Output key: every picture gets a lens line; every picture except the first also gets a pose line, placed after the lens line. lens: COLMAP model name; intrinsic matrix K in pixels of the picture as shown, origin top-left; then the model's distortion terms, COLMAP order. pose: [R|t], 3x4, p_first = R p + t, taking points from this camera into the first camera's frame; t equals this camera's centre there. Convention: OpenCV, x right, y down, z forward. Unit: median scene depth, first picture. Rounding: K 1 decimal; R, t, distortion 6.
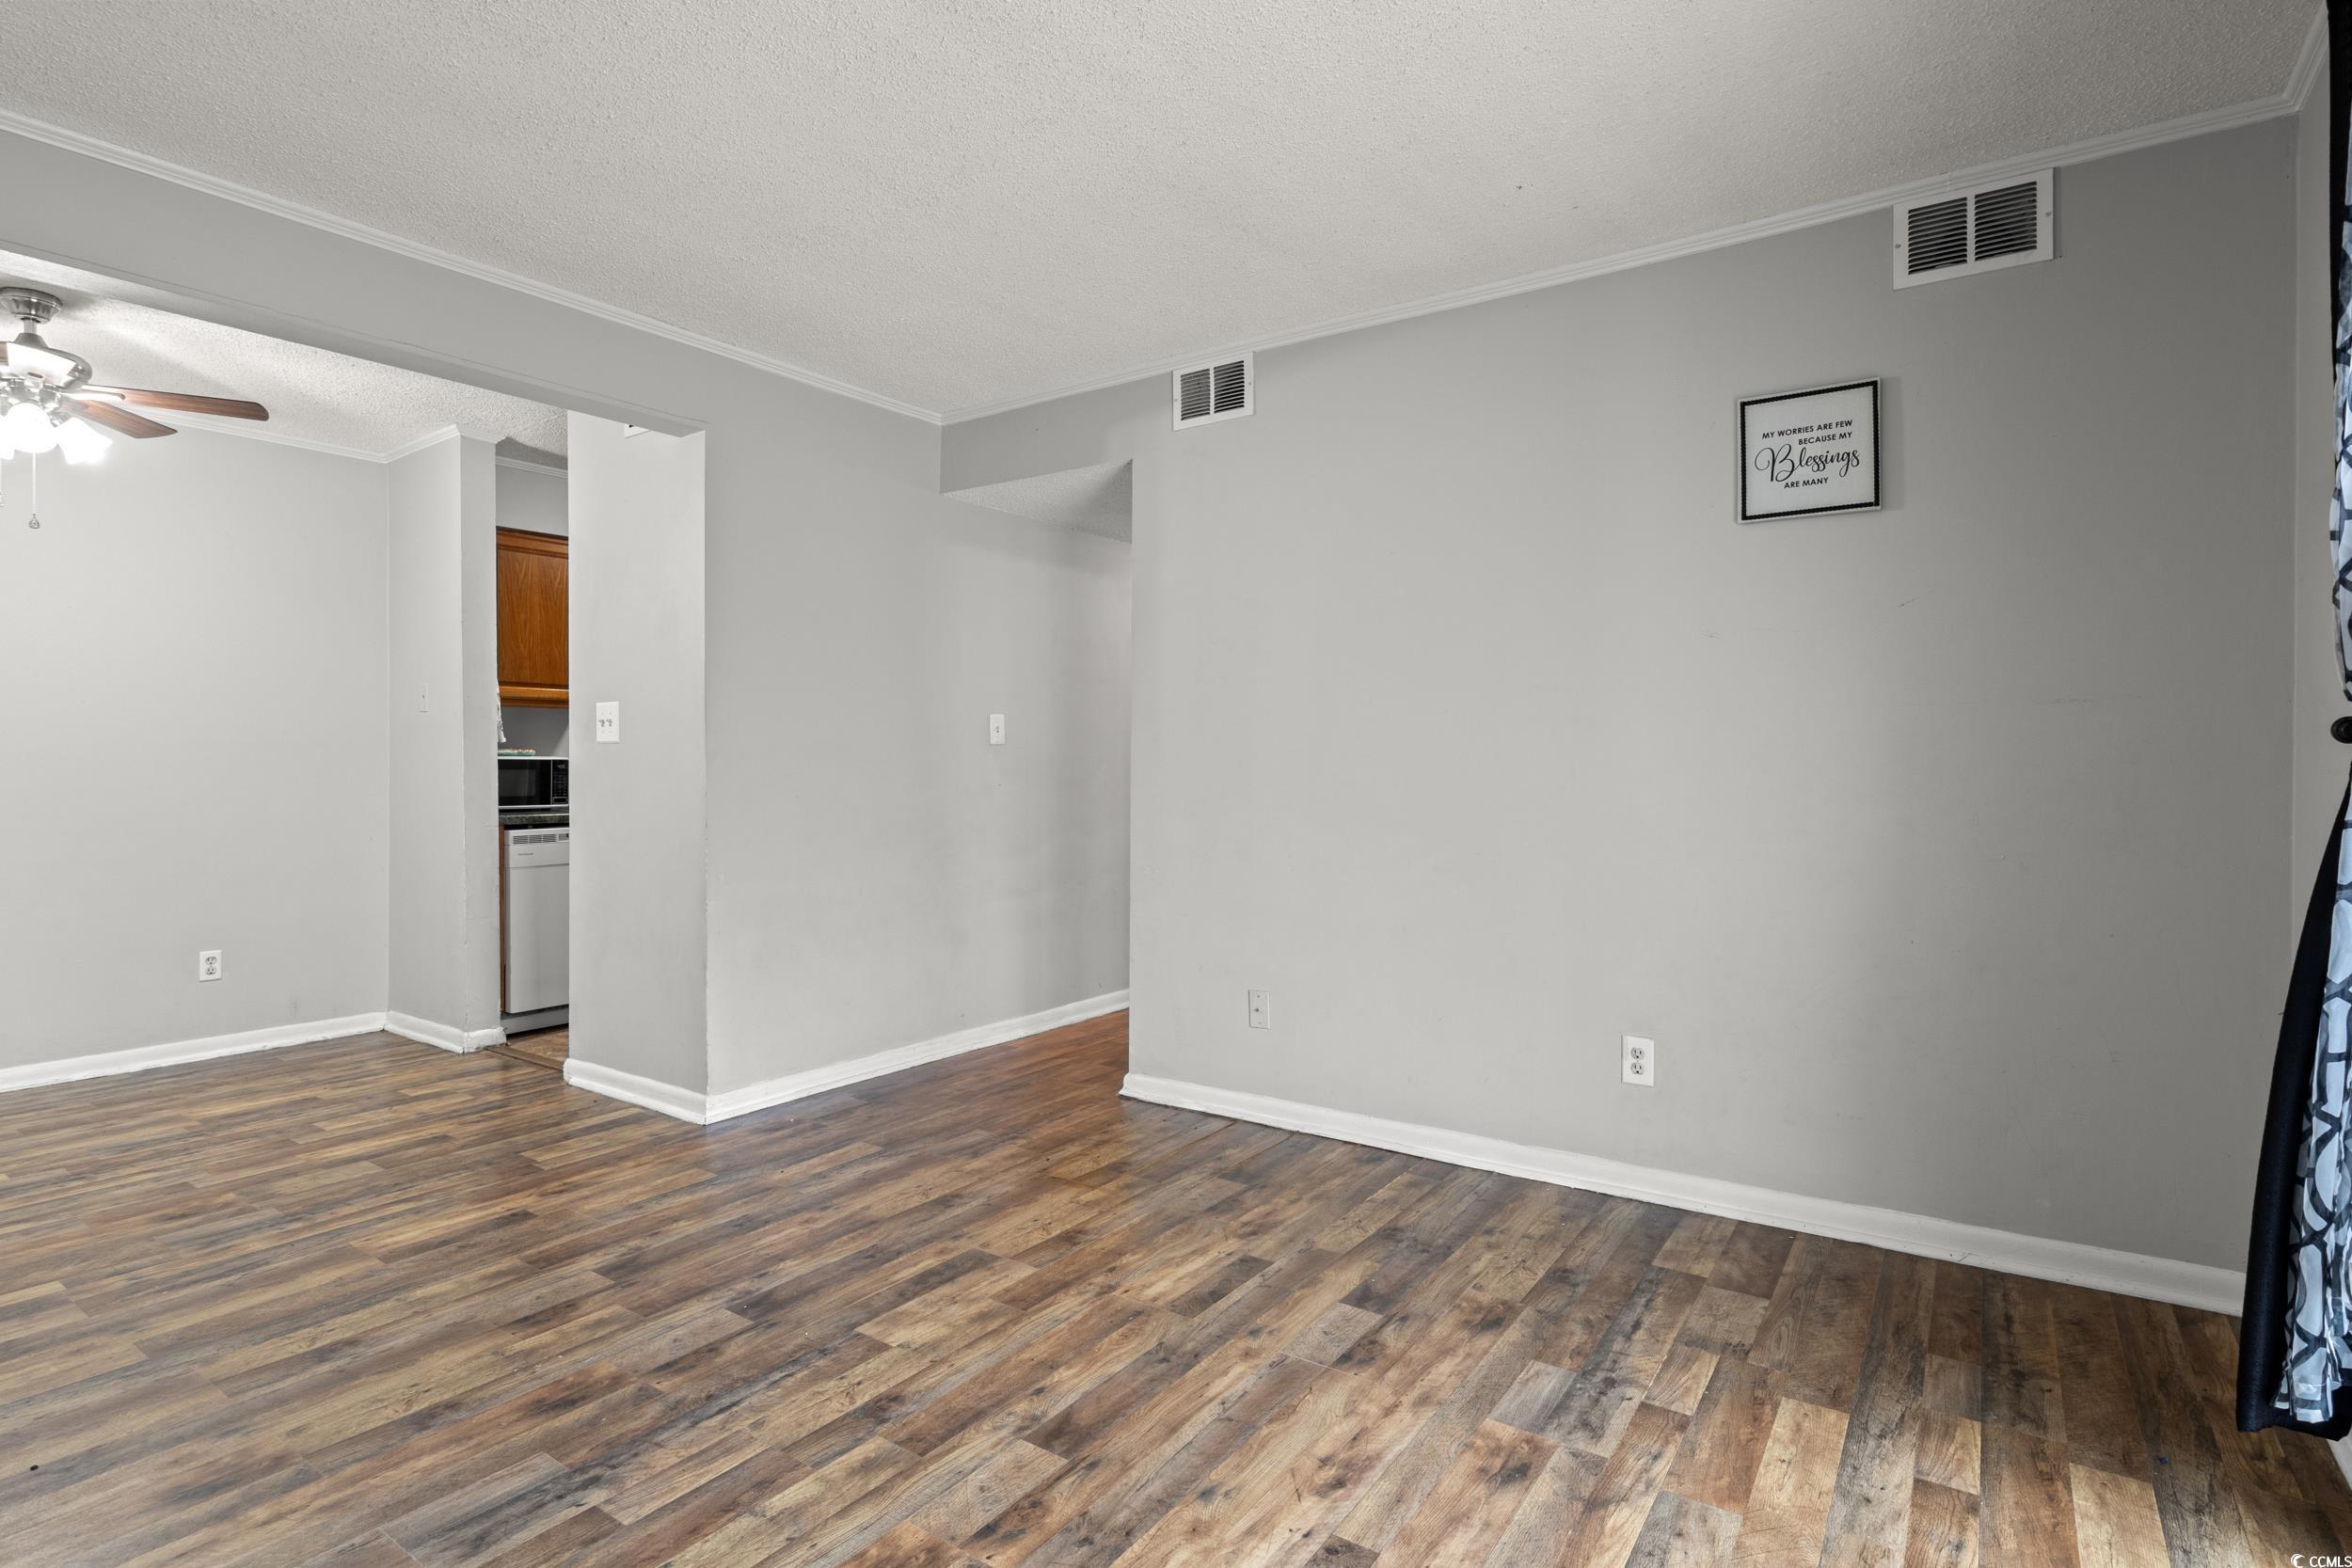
lens RADIAL K [[1189.5, 0, 1178.3], [0, 1189.5, 771.5], [0, 0, 1]] dist [-0.005043, -0.002857]
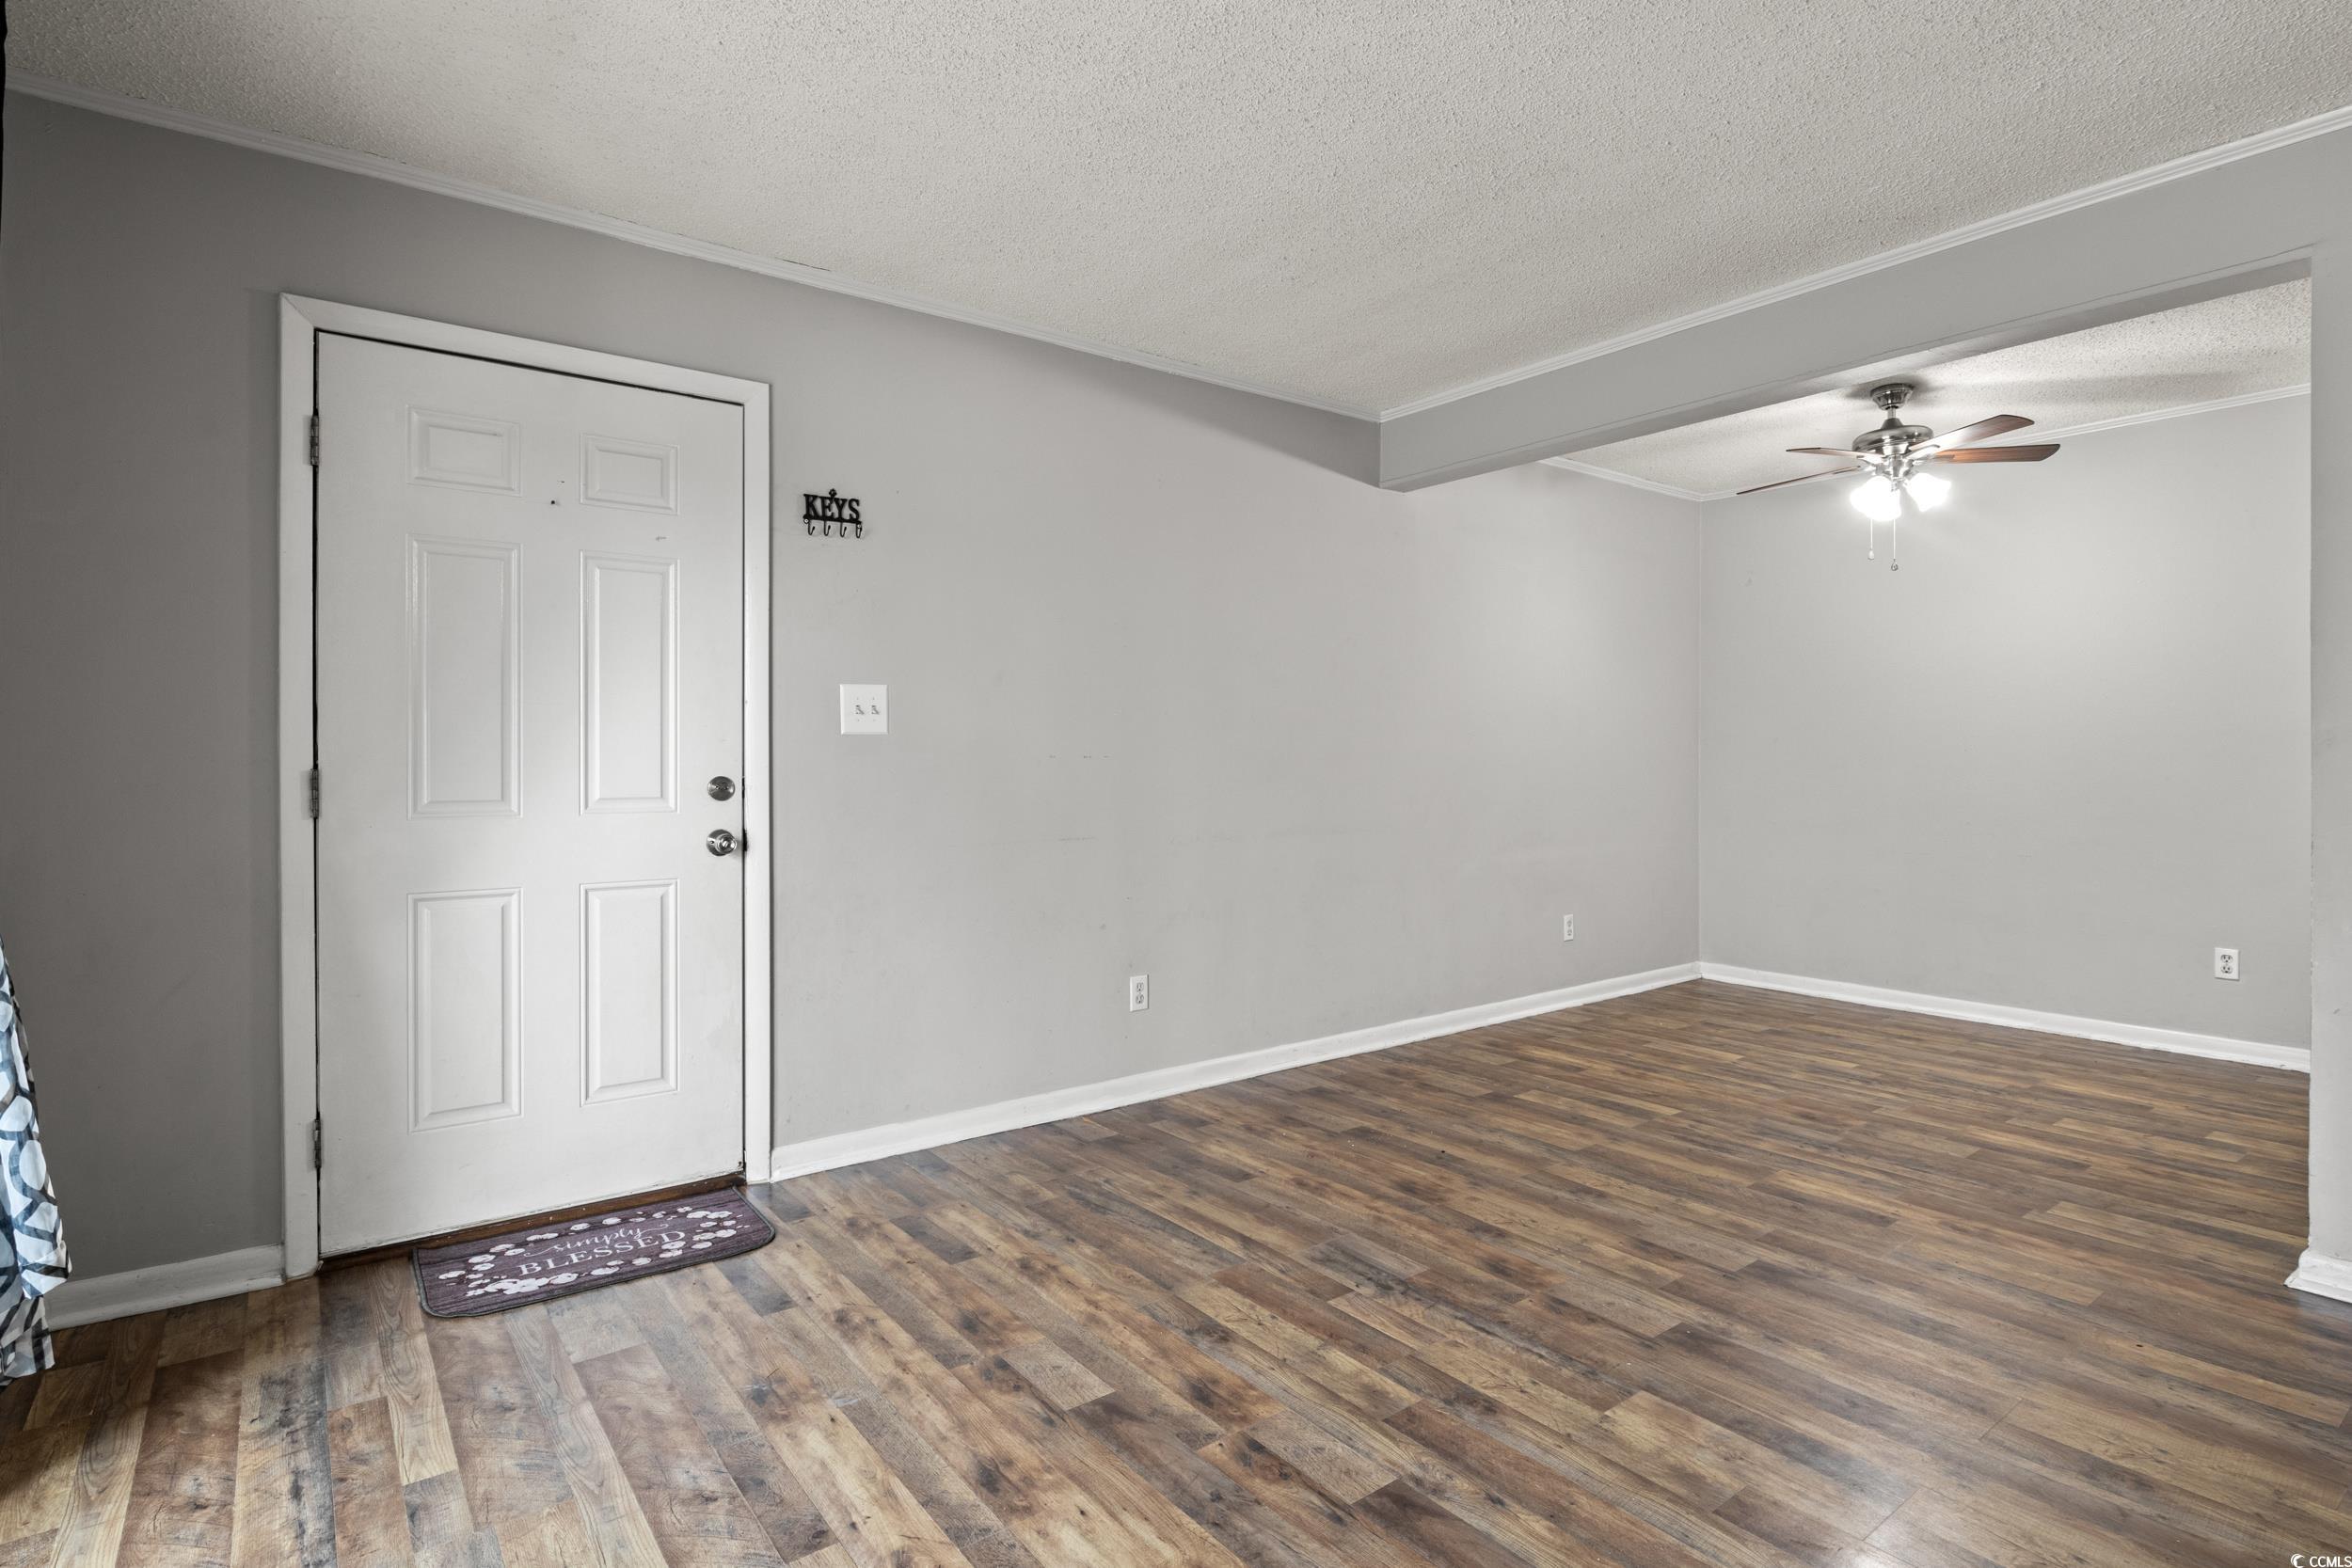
lens RADIAL K [[1179.6, 0, 1194.0], [0, 1179.6, 769.7], [0, 0, 1]] dist [-0.007162, 0.000656]
pose [[-0.312315, 0.011358, -0.949911, 0.691876], [-0.002359, 0.999916, 0.012732, -0.008040], [0.949976, 0.006217, -0.312262, 0.986883]]
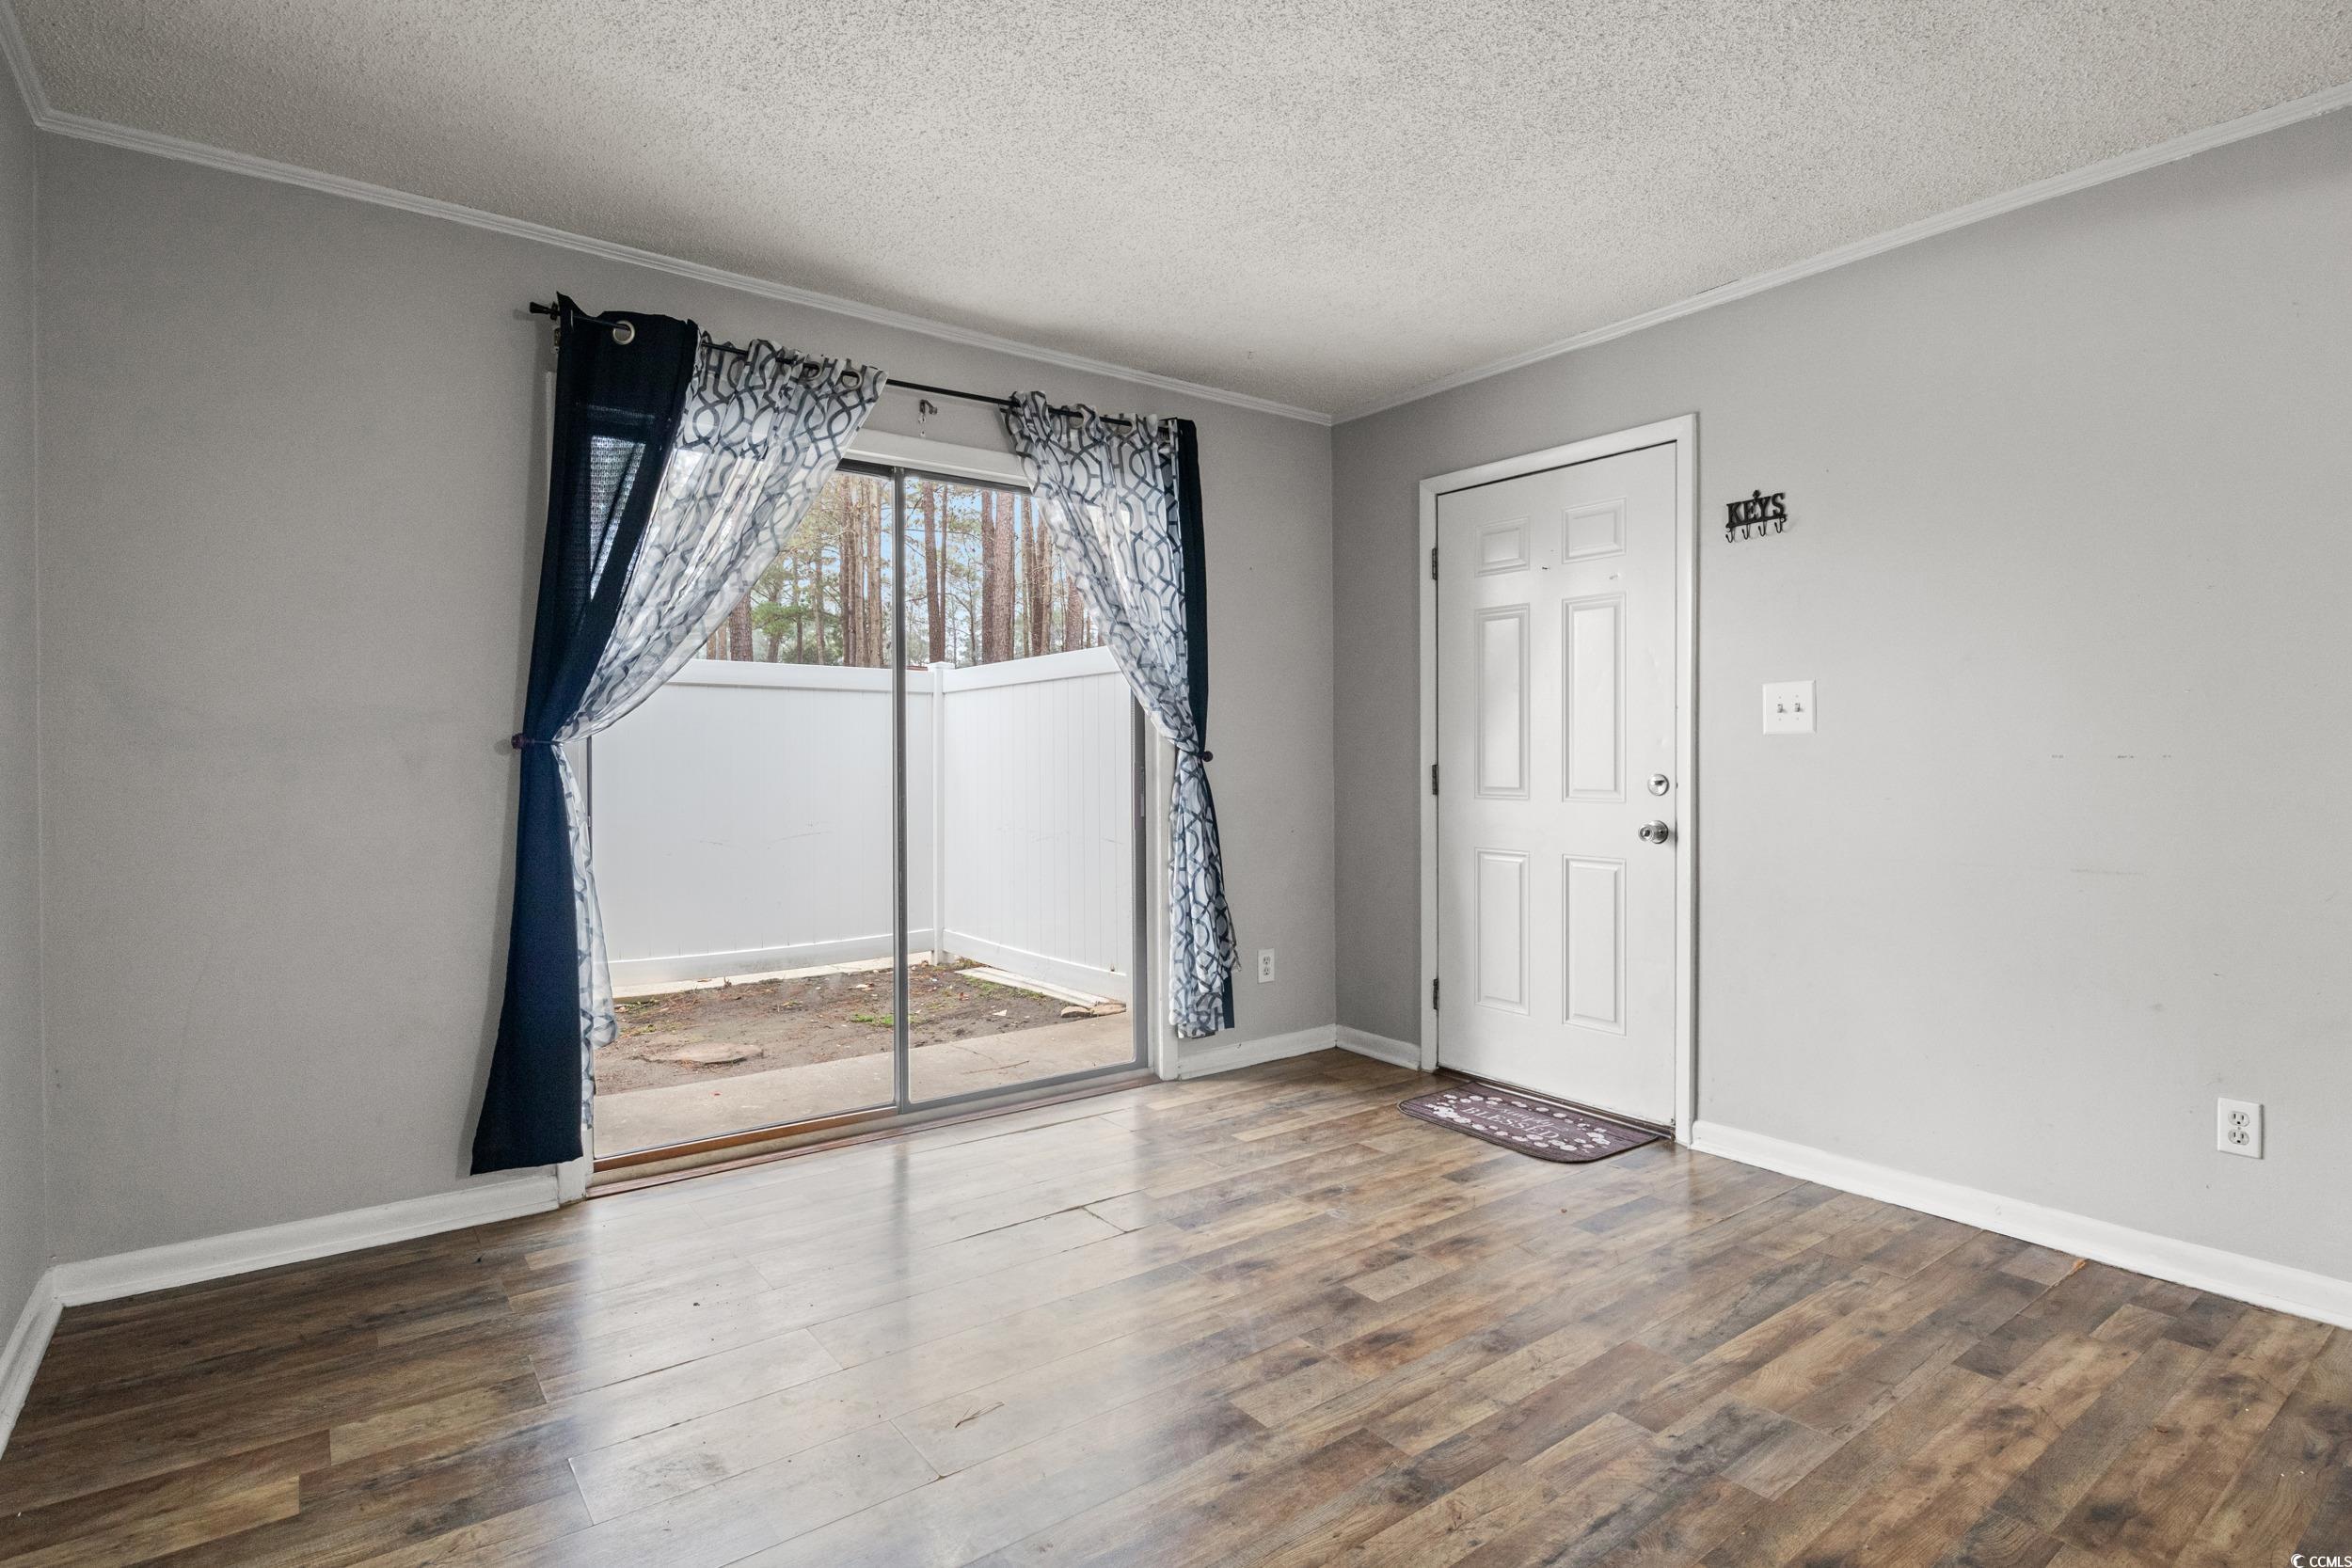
lens RADIAL K [[1155.1, 0, 1172.9], [0, 1155.1, 779.4], [0, 0, 1]] dist [-0.007396, -0.000161]
pose [[-0.947908, -0.001747, 0.318539, -0.320538], [0.005521, 0.999745, 0.021913, -0.012017], [-0.318496, 0.022530, -0.947656, 1.695267]]
